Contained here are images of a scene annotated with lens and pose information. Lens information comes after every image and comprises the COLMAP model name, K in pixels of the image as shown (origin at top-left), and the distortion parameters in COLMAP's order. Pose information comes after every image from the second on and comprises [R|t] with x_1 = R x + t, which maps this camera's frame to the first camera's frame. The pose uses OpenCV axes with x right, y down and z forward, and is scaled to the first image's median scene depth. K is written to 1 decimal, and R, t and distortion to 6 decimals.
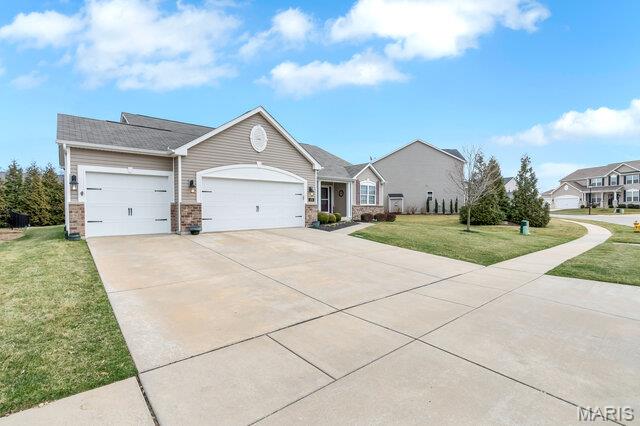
lens RADIAL K [[291.8, 0, 319.9], [0, 291.8, 212.4], [0, 0, 1]] dist [-0.005766, 0.000541]
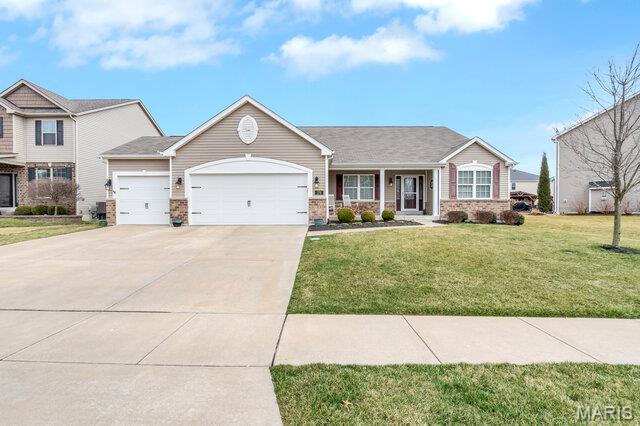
lens RADIAL K [[291.8, 0, 317.4], [0, 291.8, 211.9], [0, 0, 1]] dist [-0.005766, 0.000541]
pose [[0.756820, 0.010665, -0.653537, 0.538136], [-0.009407, 0.999941, 0.005424, 0.006920], [0.653556, 0.002043, 0.756875, 0.394583]]
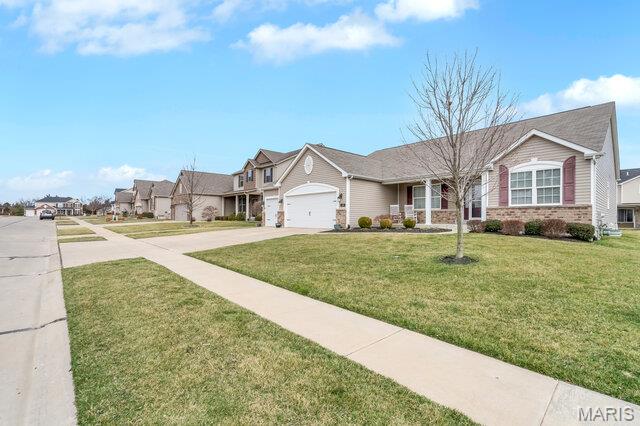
lens RADIAL K [[291.8, 0, 317.8], [0, 291.8, 215.5], [0, 0, 1]] dist [-0.005766, 0.000541]
pose [[0.026472, -0.008190, -0.999616, 1.139476], [-0.015518, 0.999843, -0.008603, 0.007658], [0.999529, 0.015739, 0.026341, 0.930840]]
